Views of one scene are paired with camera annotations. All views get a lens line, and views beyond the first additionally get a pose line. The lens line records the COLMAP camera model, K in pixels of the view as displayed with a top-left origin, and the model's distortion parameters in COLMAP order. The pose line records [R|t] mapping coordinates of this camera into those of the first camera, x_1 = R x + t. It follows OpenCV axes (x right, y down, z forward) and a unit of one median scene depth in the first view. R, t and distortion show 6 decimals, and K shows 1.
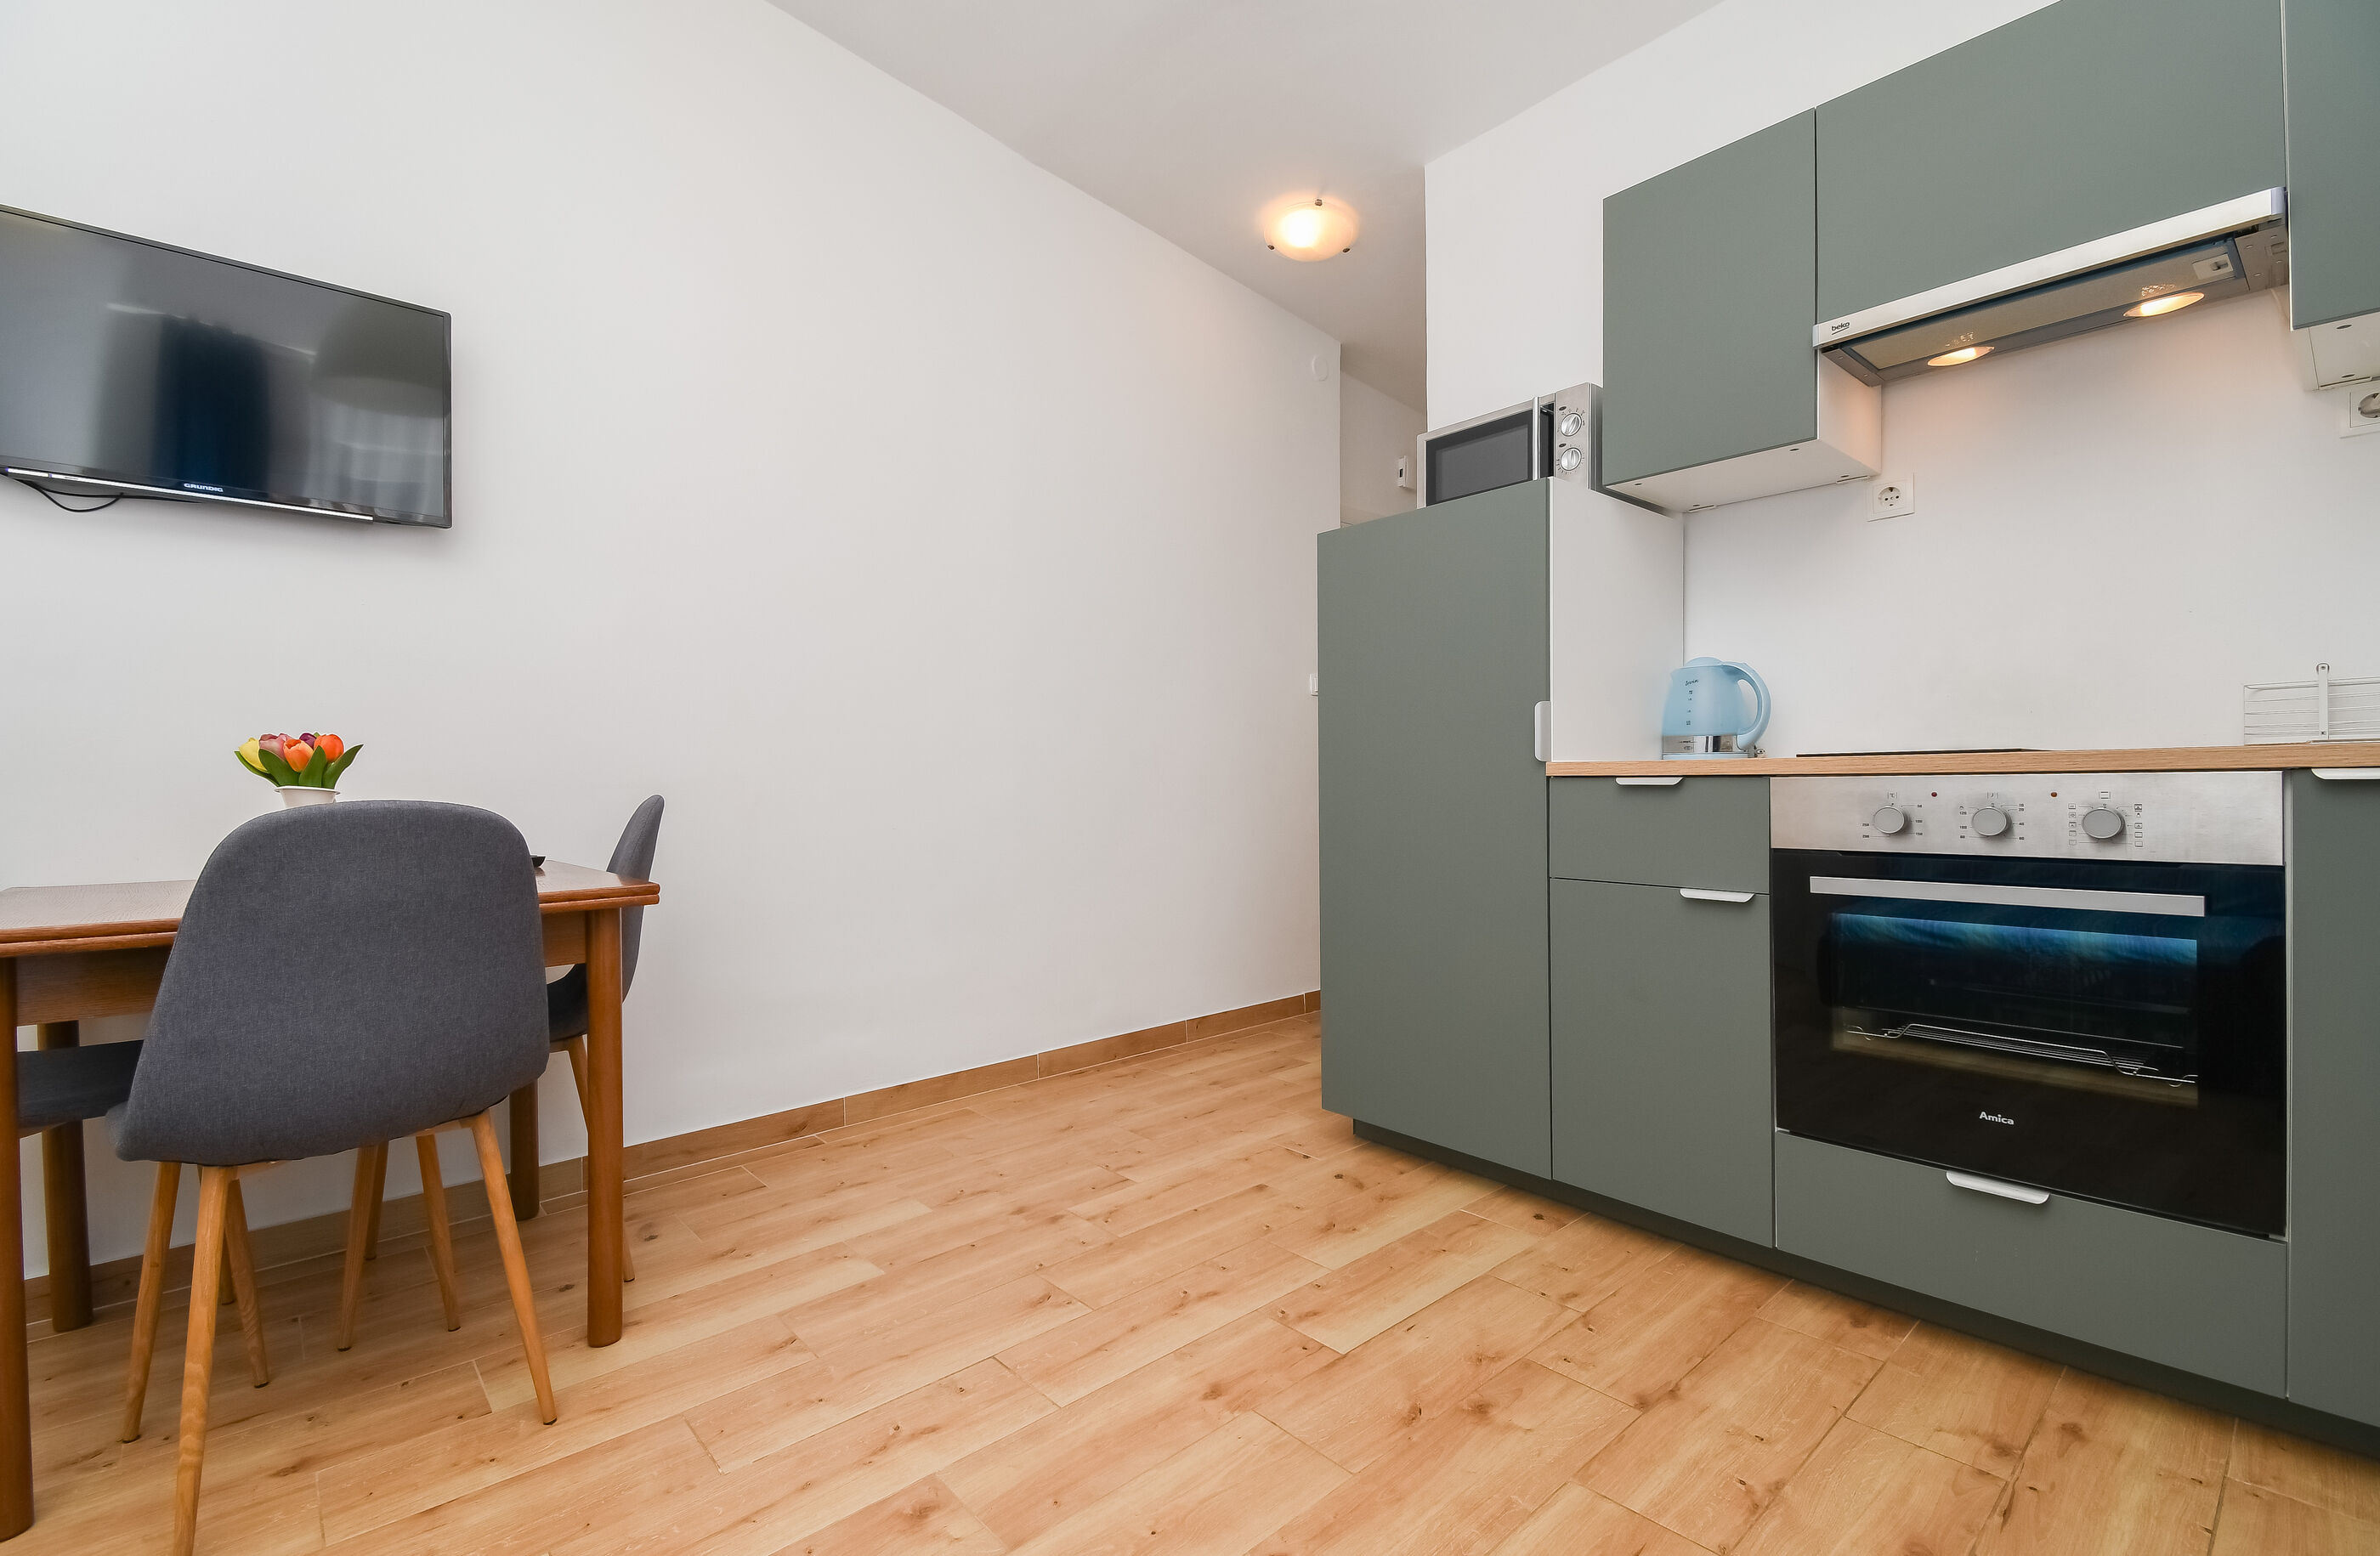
lens RADIAL K [[1061.5, 0, 1185.8], [0, 1061.5, 796.4], [0, 0, 1]] dist [0.015924, -0.001064]
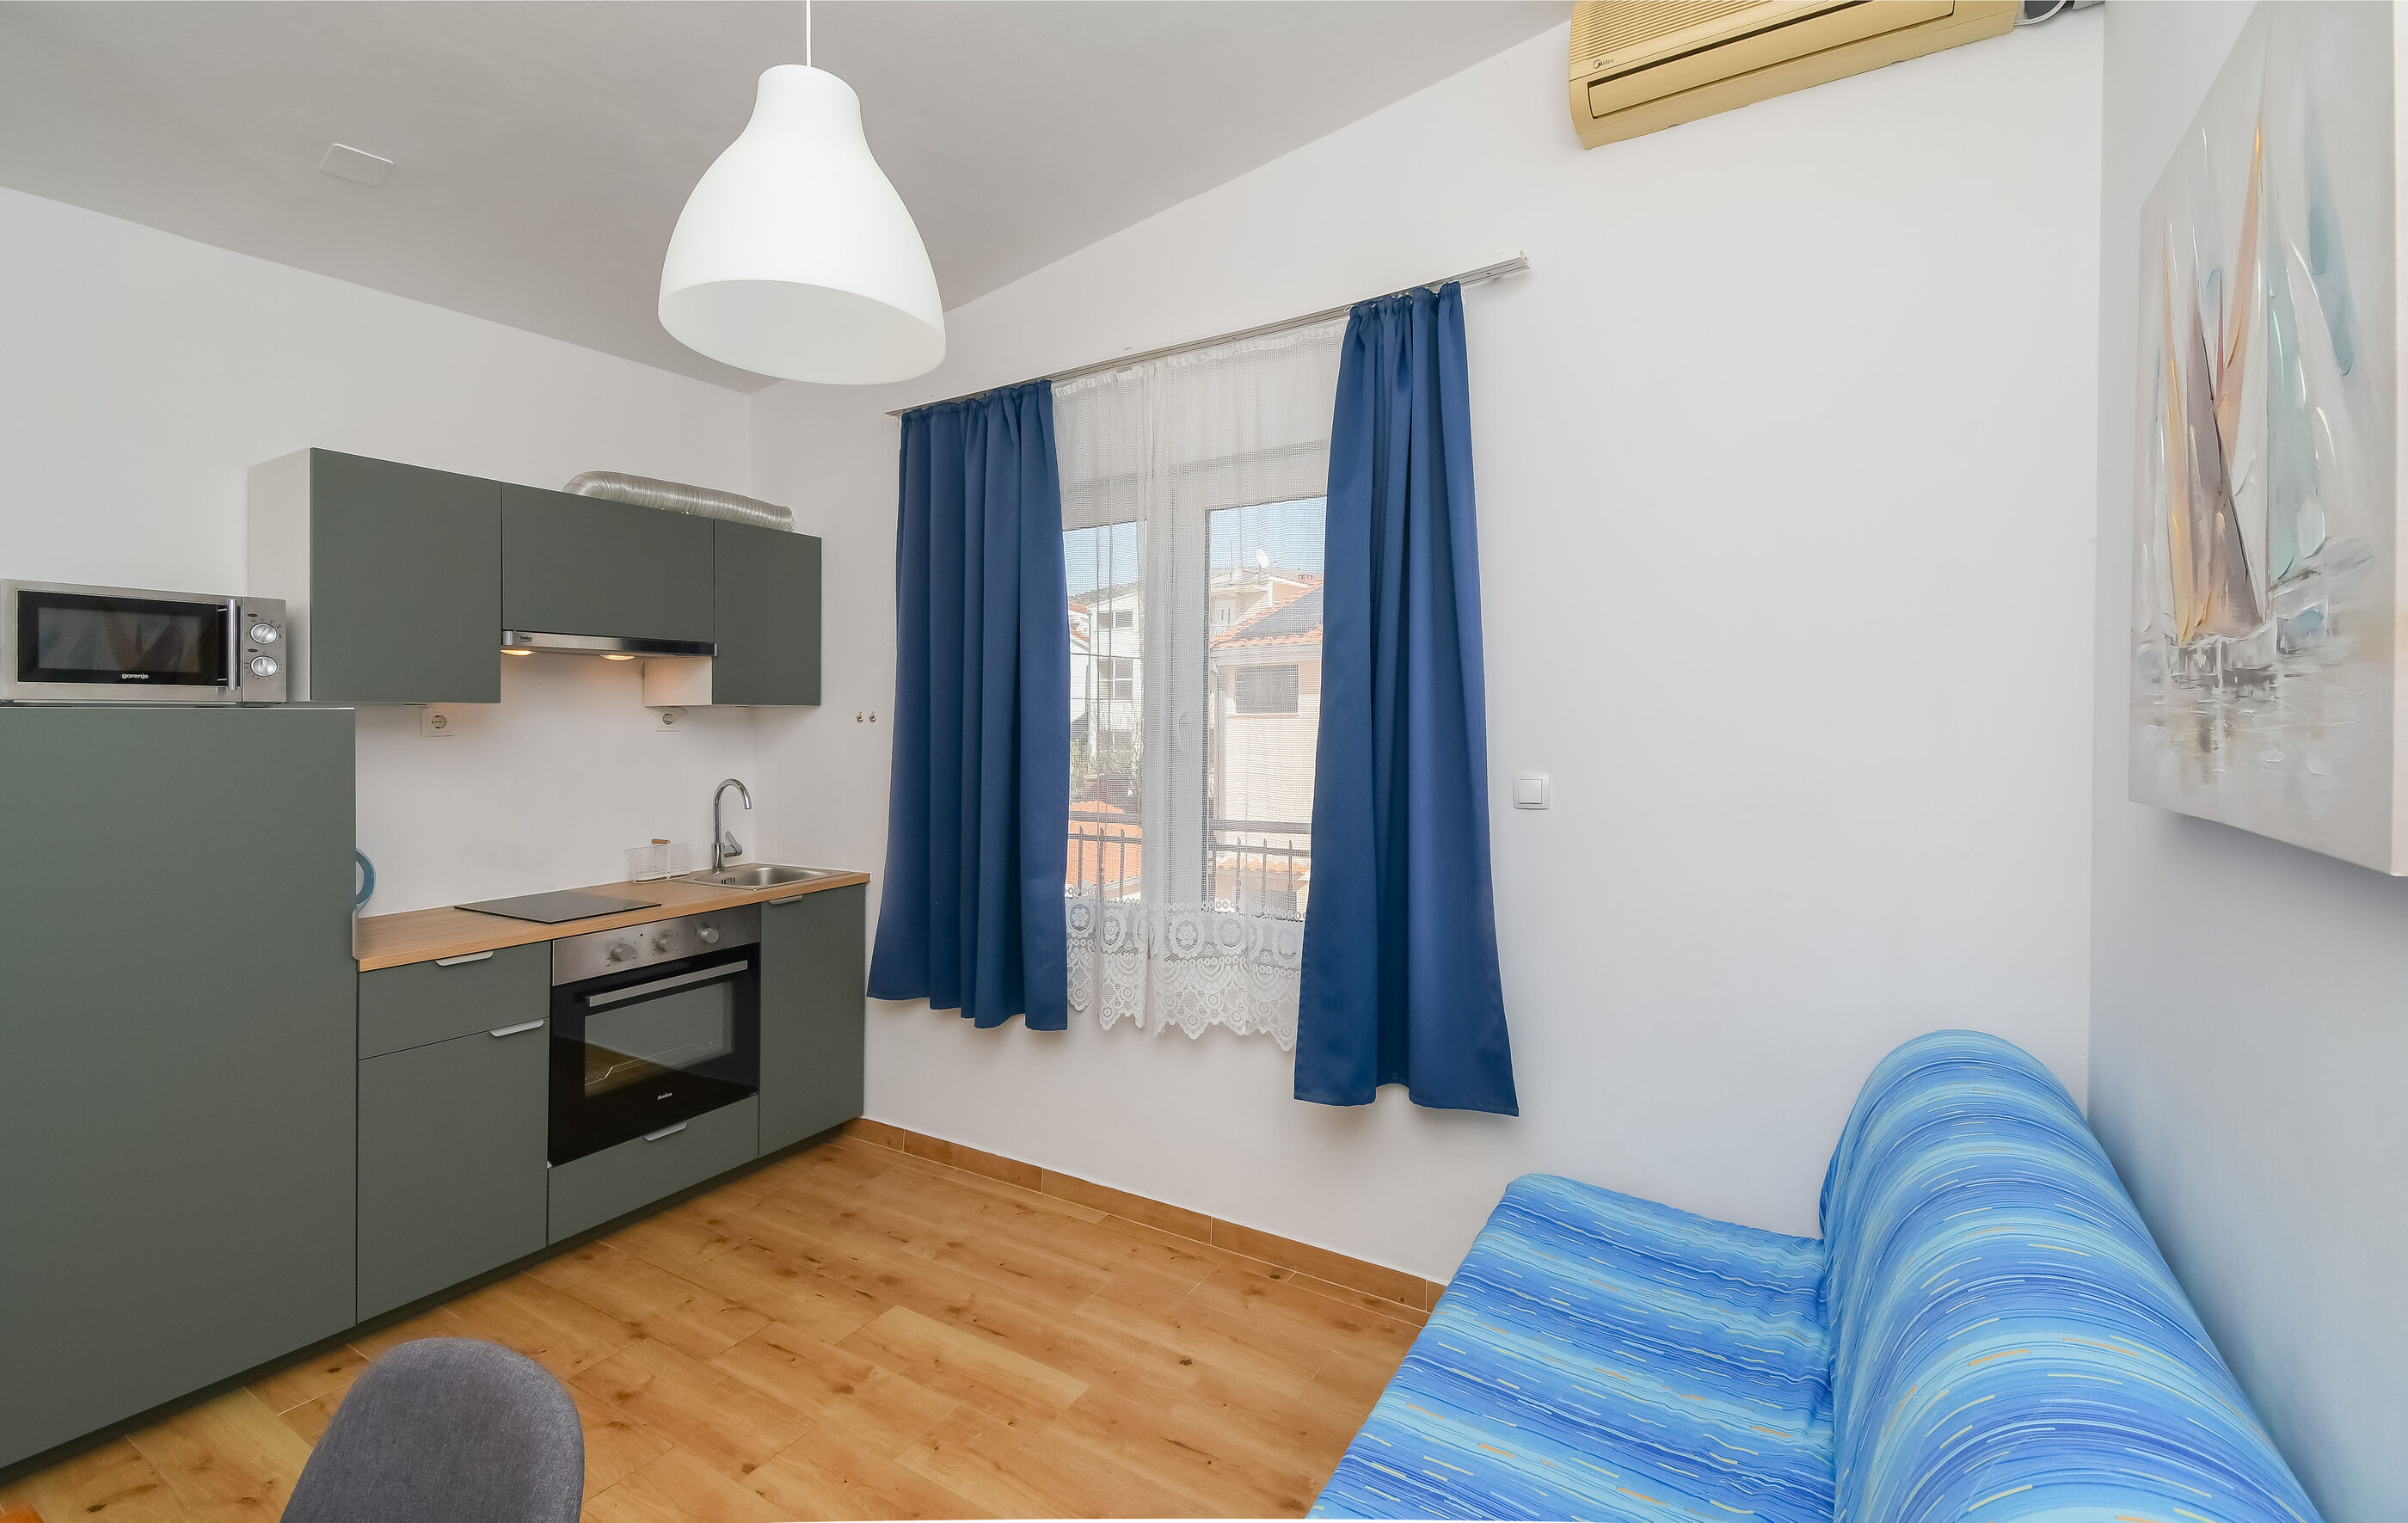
lens RADIAL K [[1031.8, 0, 1231.0], [0, 1031.8, 715.5], [0, 0, 1]] dist [0.005462, 0.000265]
pose [[-0.328126, 0.015180, 0.944512, -1.311010], [0.009687, 0.999872, -0.012705, -0.344535], [-0.944584, 0.004981, -0.328231, 0.603119]]
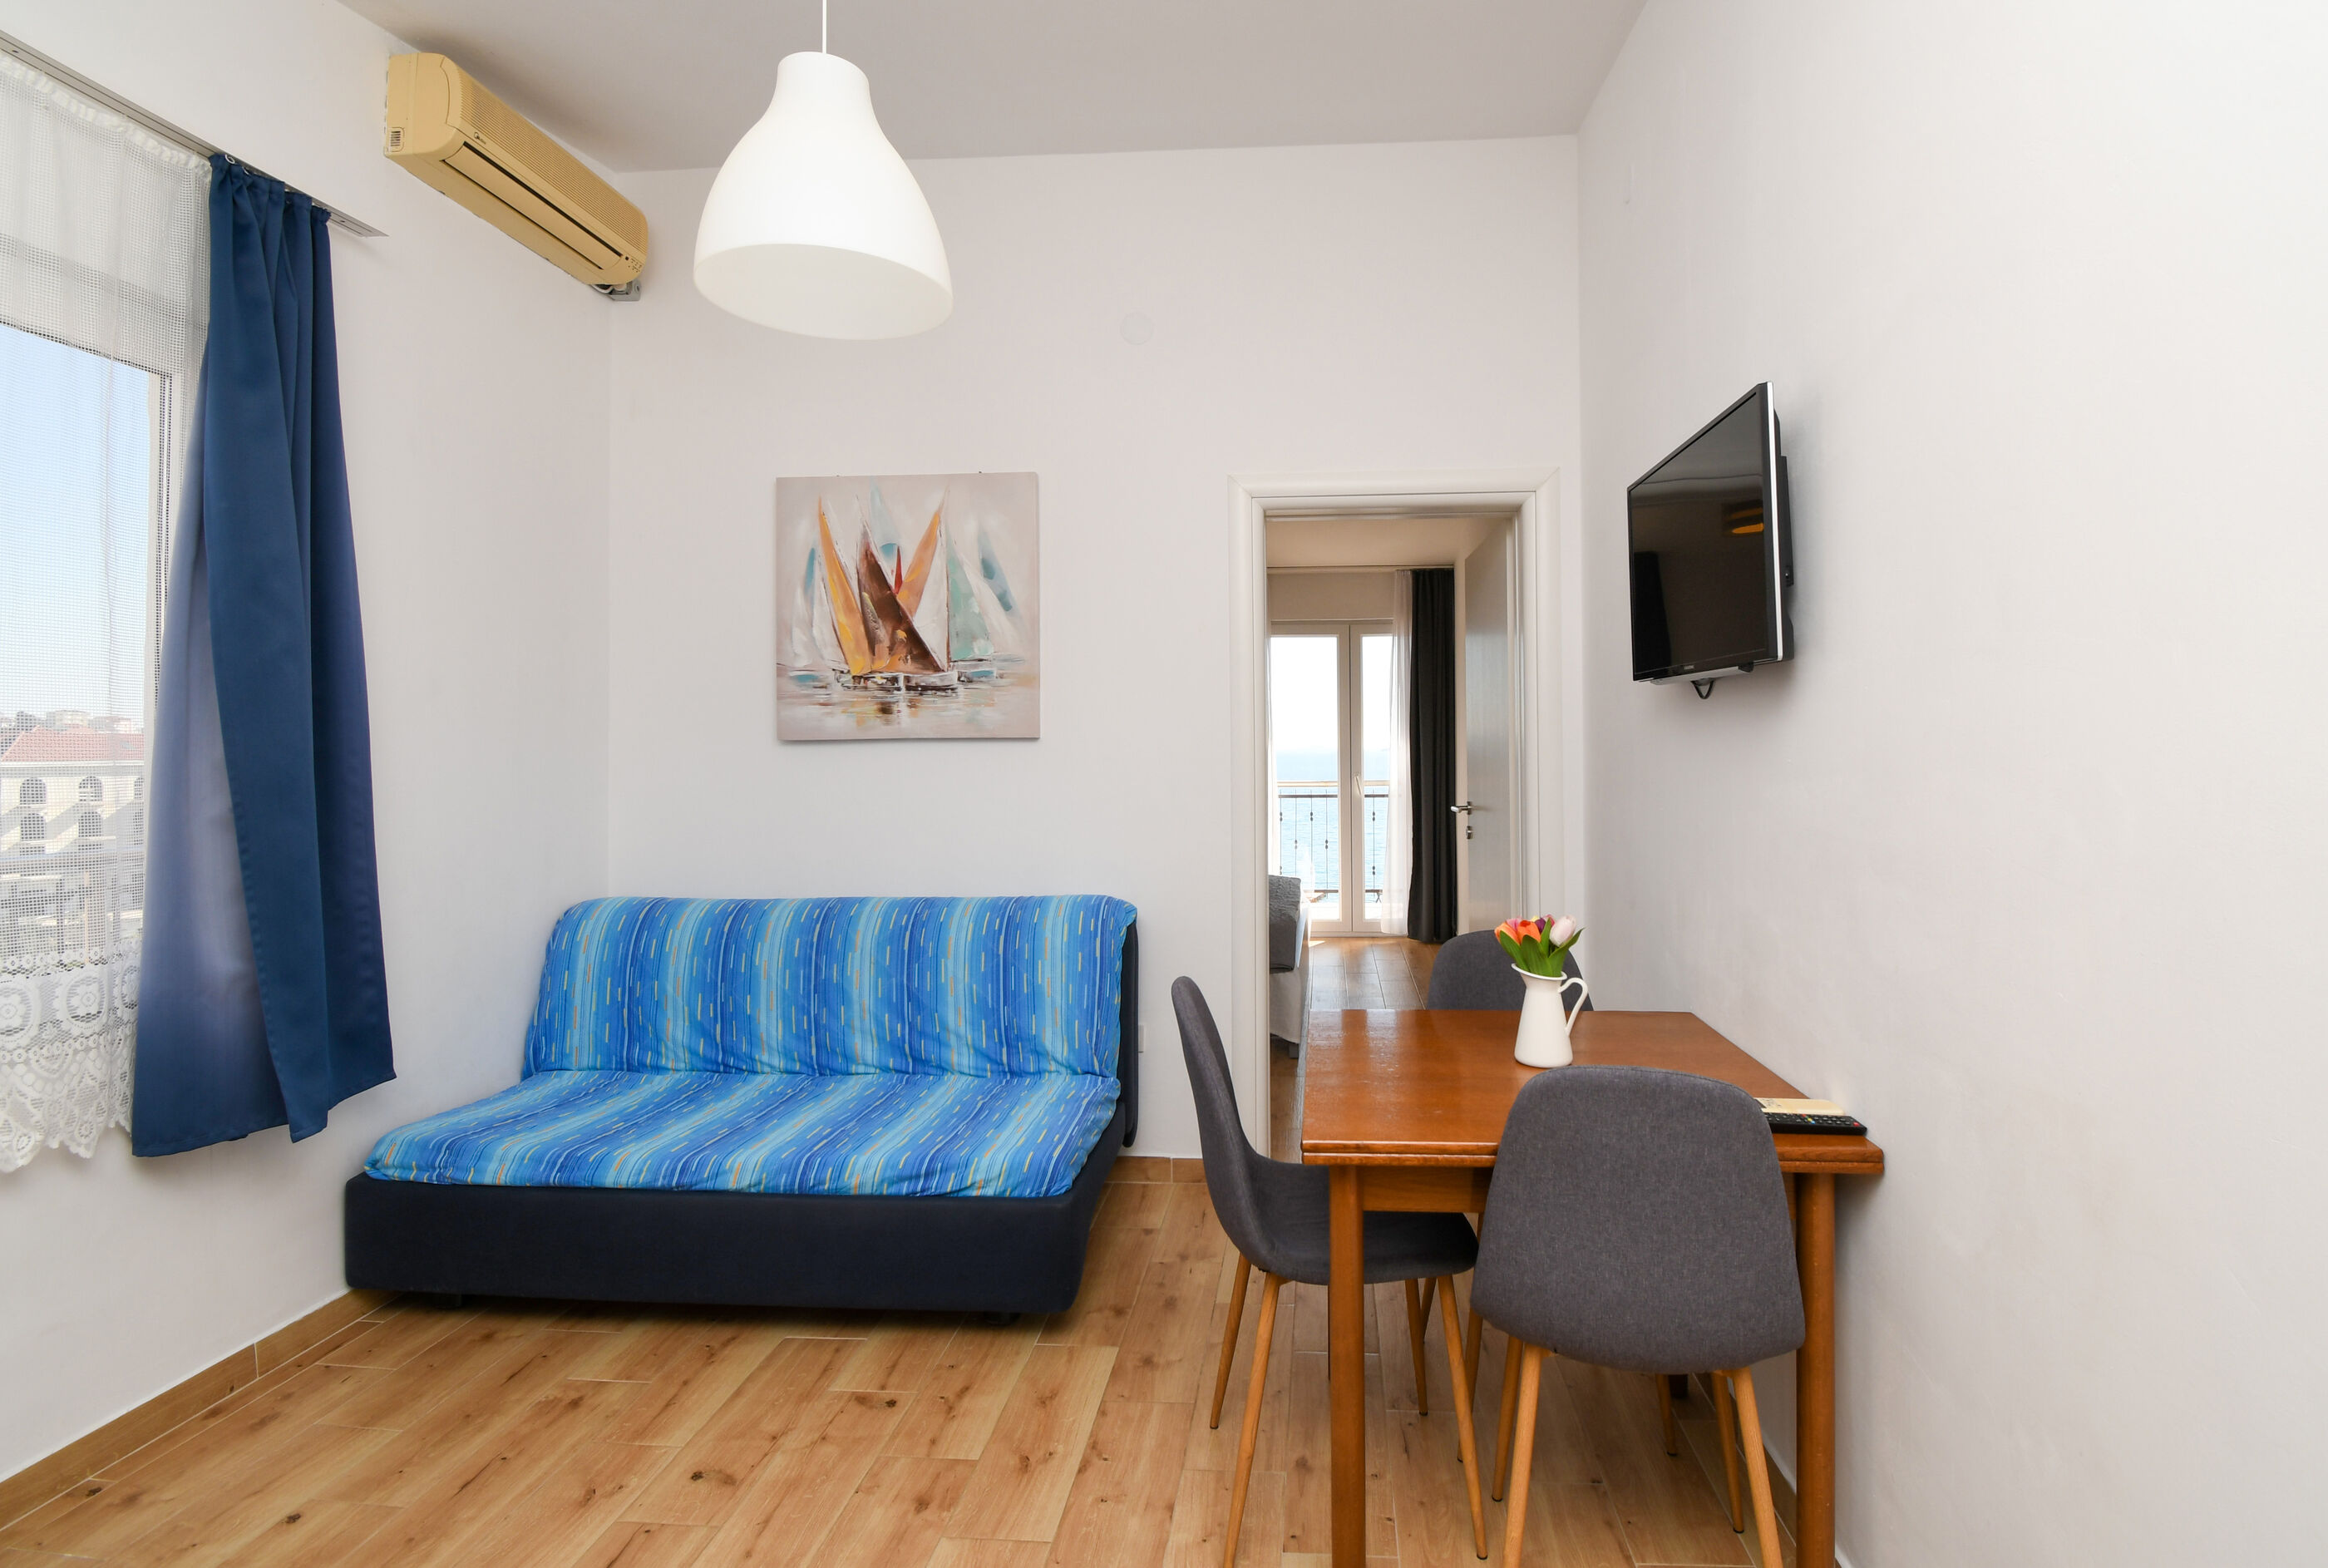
lens RADIAL K [[1041.3, 0, 1243.8], [0, 1041.3, 734.5], [0, 0, 1]] dist [-0.016486, -0.001995]
pose [[-0.703223, 0.007576, -0.710929, 0.108448], [0.011833, 0.999929, -0.001048, -0.271488], [0.710871, -0.009149, -0.703263, 1.637817]]
